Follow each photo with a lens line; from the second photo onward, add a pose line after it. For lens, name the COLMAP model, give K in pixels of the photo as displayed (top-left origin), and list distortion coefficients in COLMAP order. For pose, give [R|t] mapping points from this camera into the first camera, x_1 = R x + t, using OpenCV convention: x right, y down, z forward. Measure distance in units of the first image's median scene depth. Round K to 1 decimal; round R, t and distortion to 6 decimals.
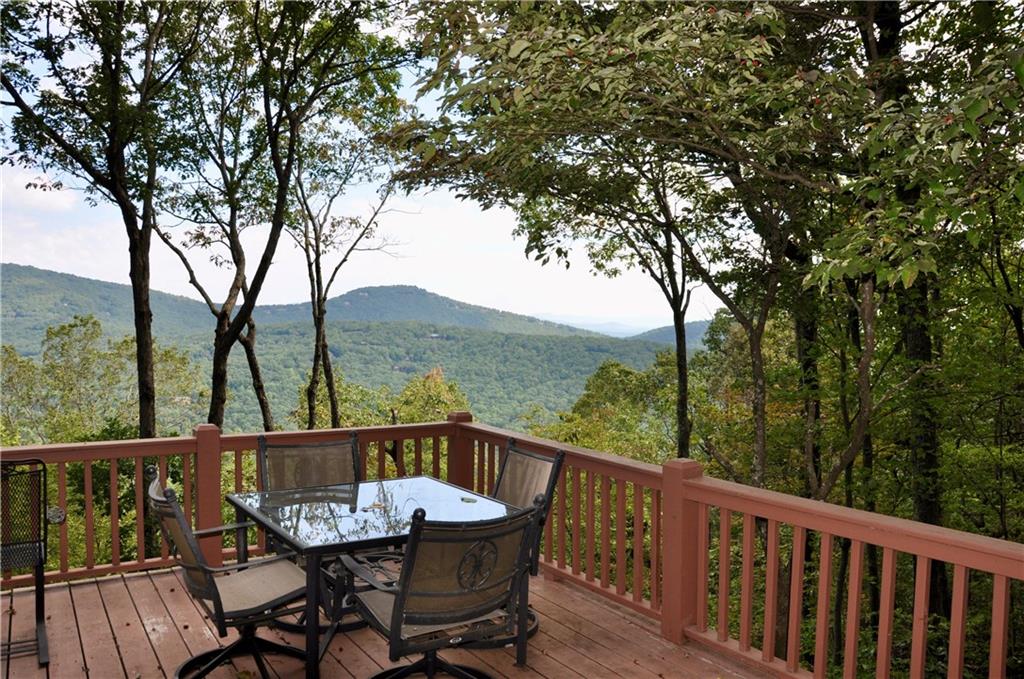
lens RADIAL K [[823.1, 0, 512.0], [0, 823.1, 339.5], [0, 0, 1]] dist [-0.150878, 0.147951]
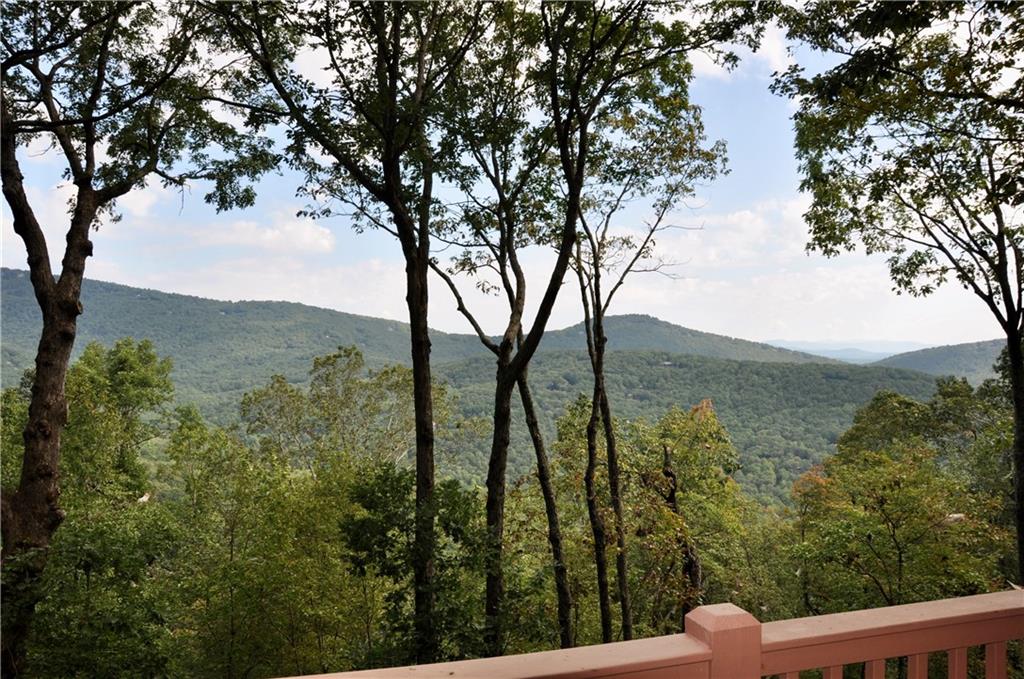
lens RADIAL K [[804.9, 0, 512.0], [0, 804.9, 339.5], [0, 0, 1]] dist [-0.113790, 0.007125]
pose [[0.959911, -0.012924, -0.280005, -0.067276], [0.003174, 0.999374, -0.035247, -0.002890], [0.280285, 0.032945, 0.959351, 0.106345]]
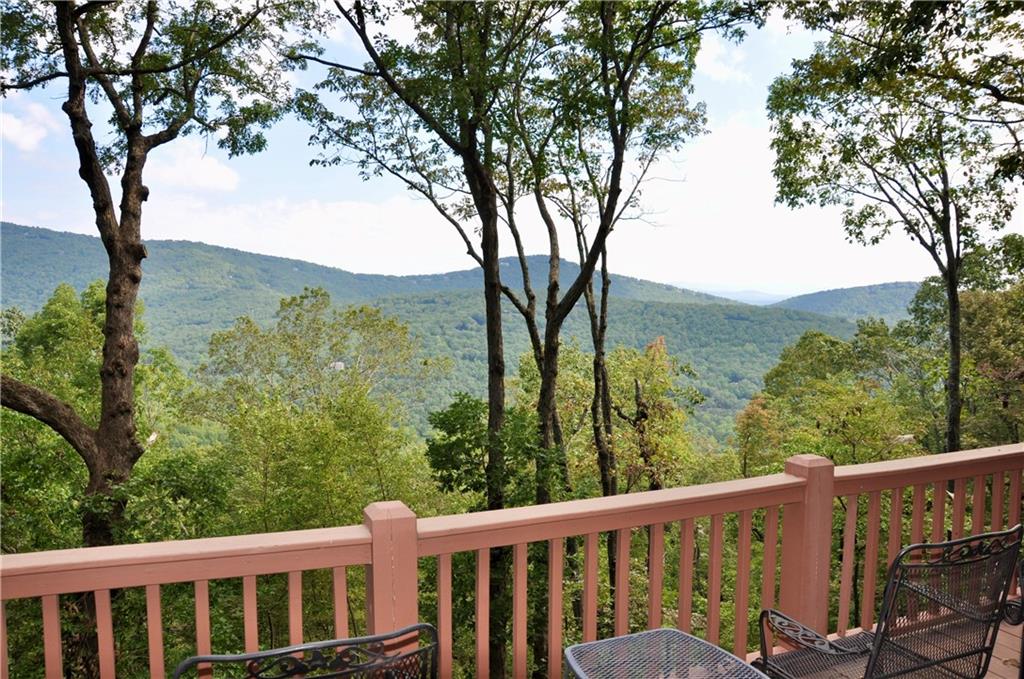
lens RADIAL K [[804.9, 0, 512.0], [0, 804.9, 339.5], [0, 0, 1]] dist [-0.113790, 0.007125]
pose [[0.985649, 0.003349, -0.168774, -0.149545], [0.003330, 0.999223, 0.039279, -0.002789], [0.168774, -0.039277, 0.984872, 0.017710]]
